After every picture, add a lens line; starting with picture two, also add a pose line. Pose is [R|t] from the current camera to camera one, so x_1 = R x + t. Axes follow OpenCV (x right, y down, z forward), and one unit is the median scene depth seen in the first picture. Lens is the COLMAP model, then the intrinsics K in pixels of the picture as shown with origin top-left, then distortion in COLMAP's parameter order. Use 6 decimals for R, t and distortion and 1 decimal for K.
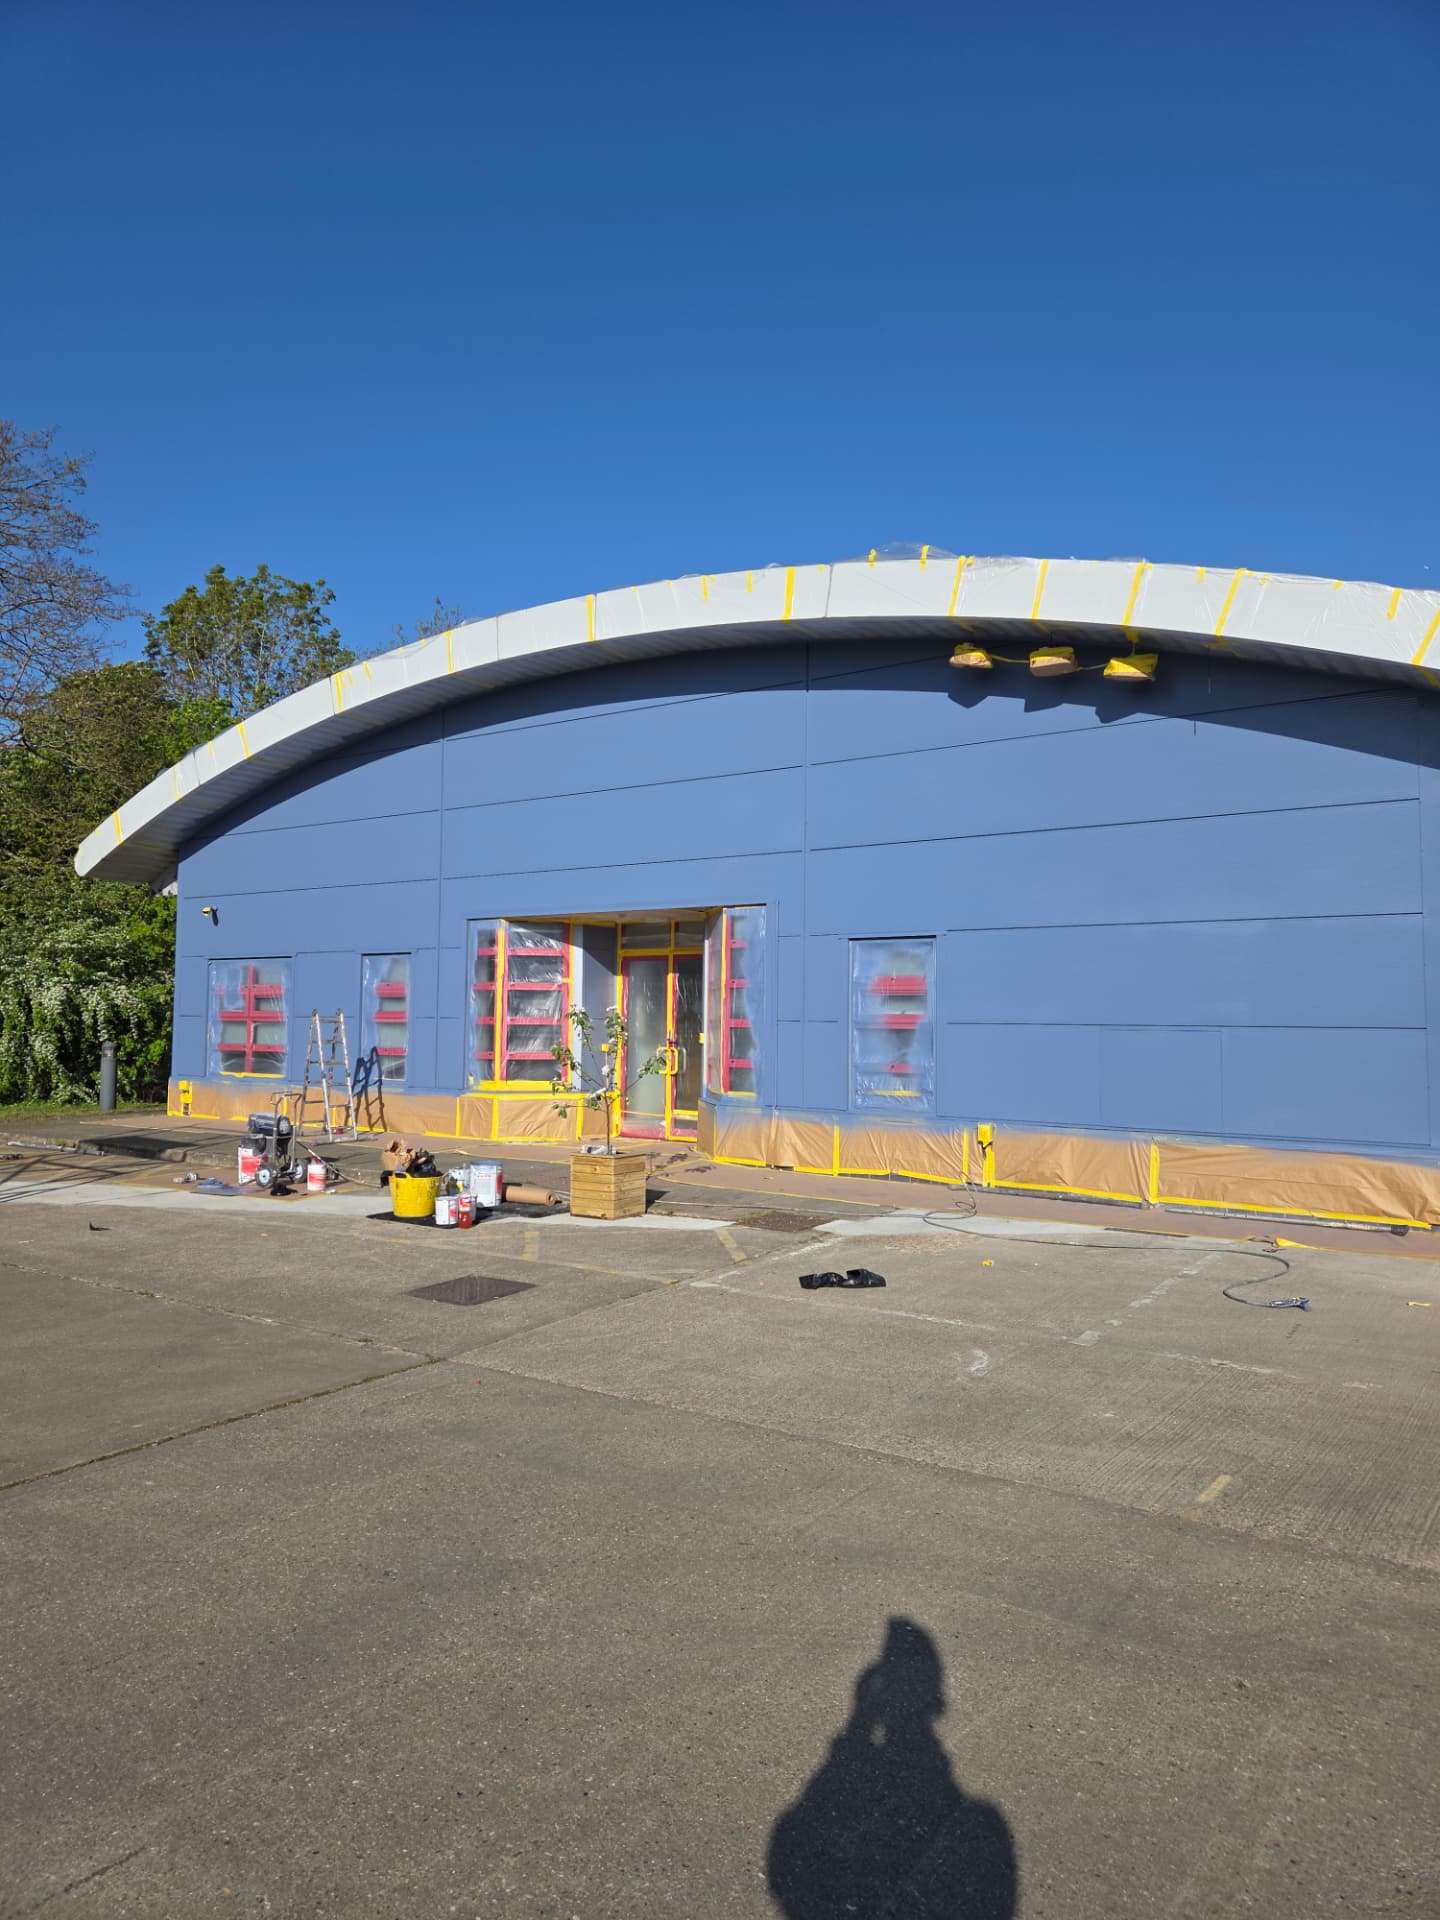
lens RADIAL K [[1390.3, 0, 724.9], [0, 1390.3, 965.5], [0, 0, 1]] dist [0.105620, -0.110399]
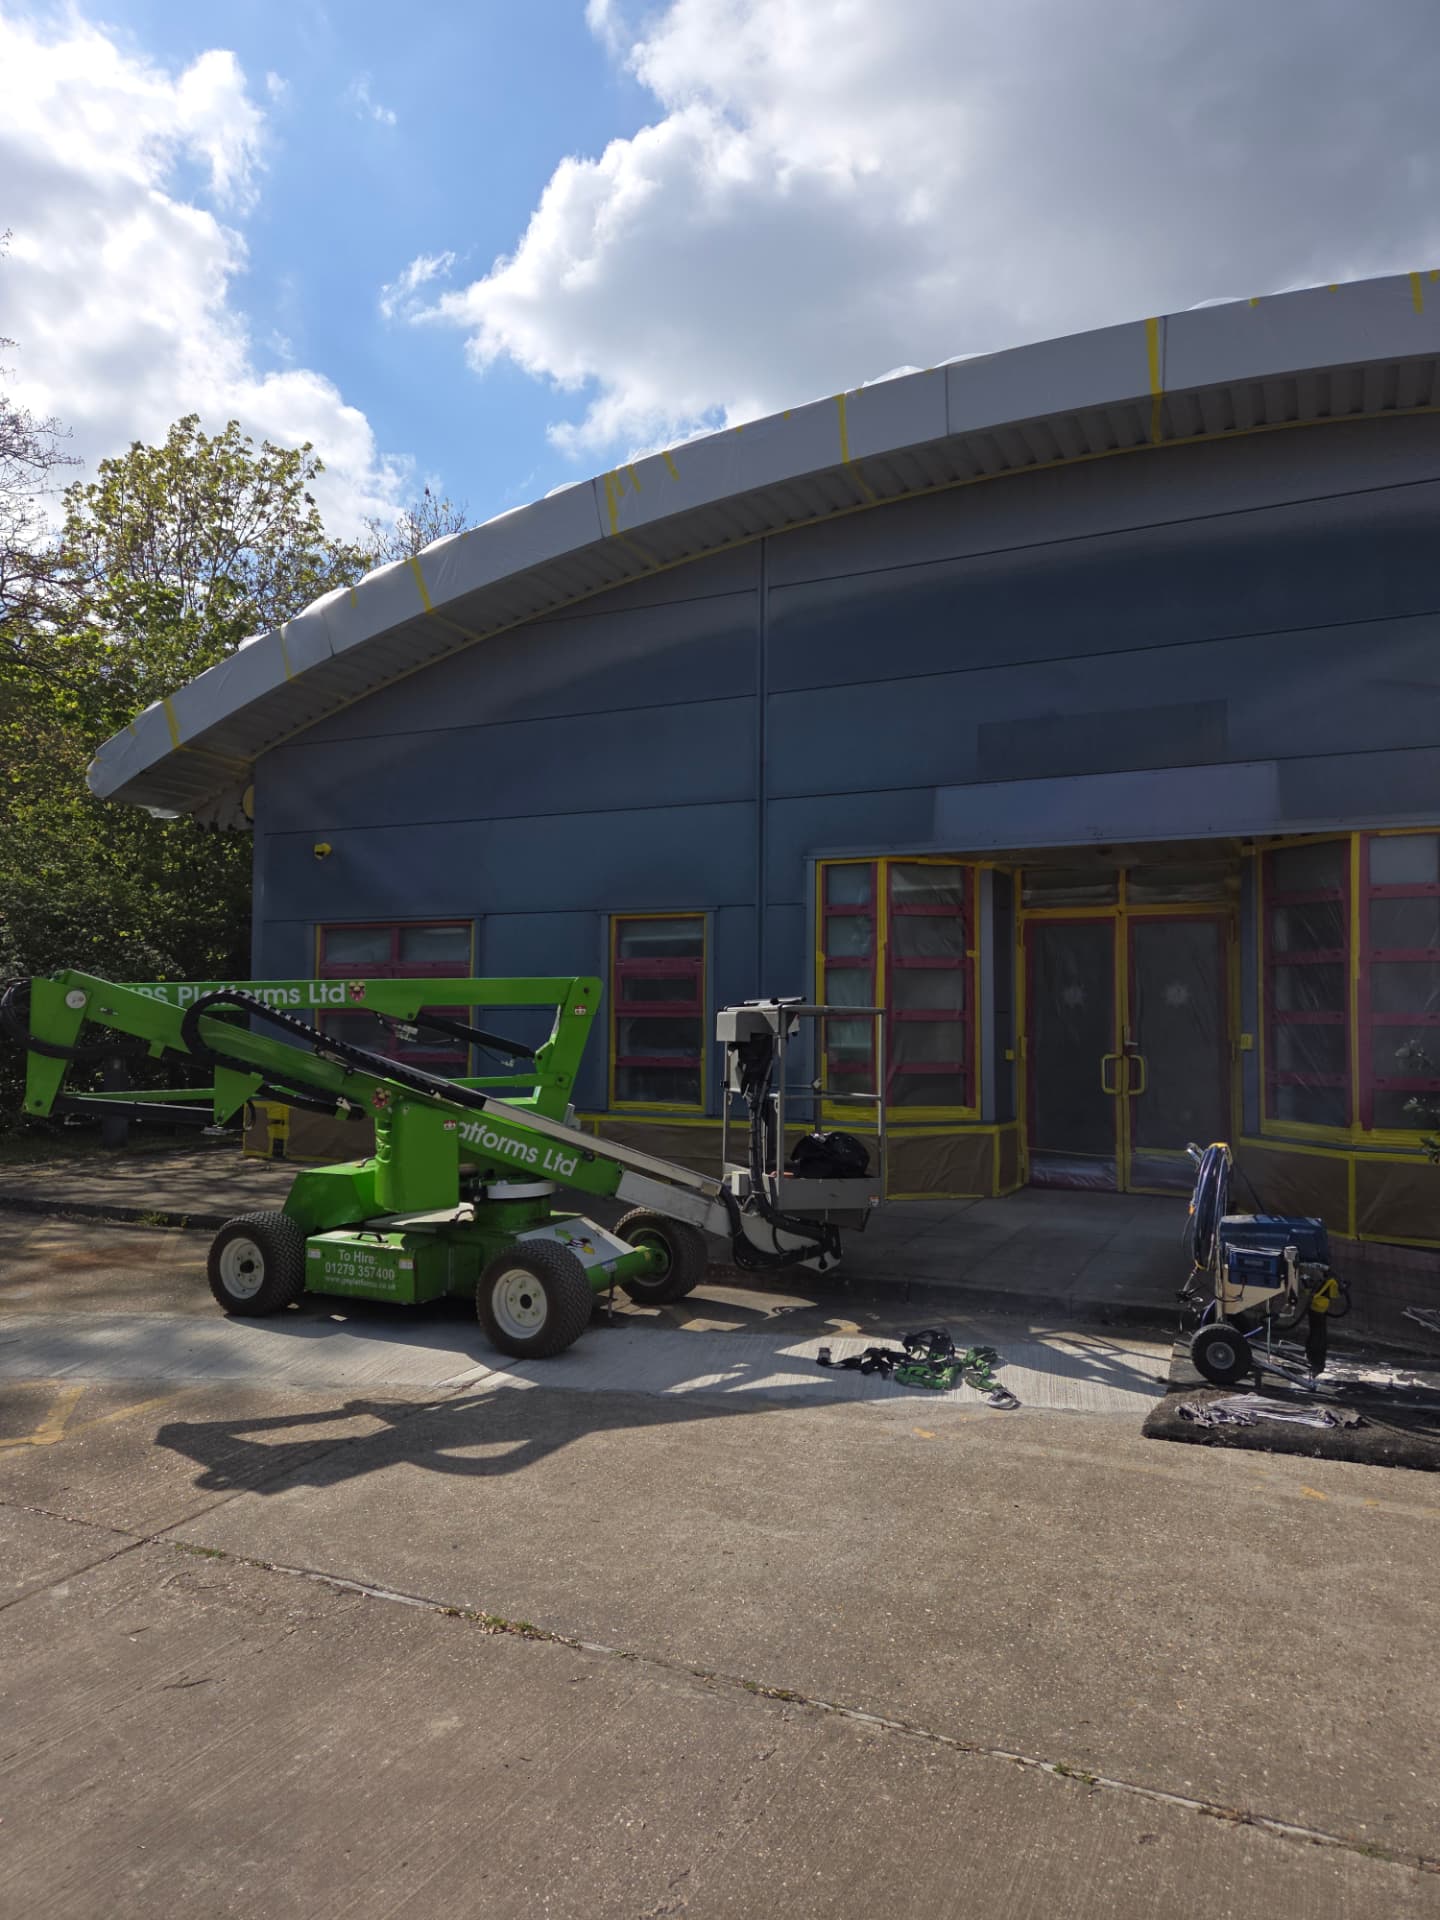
lens RADIAL K [[1390.3, 0, 724.9], [0, 1390.3, 965.5], [0, 0, 1]] dist [0.105620, -0.110399]
pose [[0.992886, -0.021888, 0.117041, -0.192294], [0.019640, 0.999600, 0.020327, -0.001140], [-0.117439, -0.017883, 0.992919, 0.249963]]
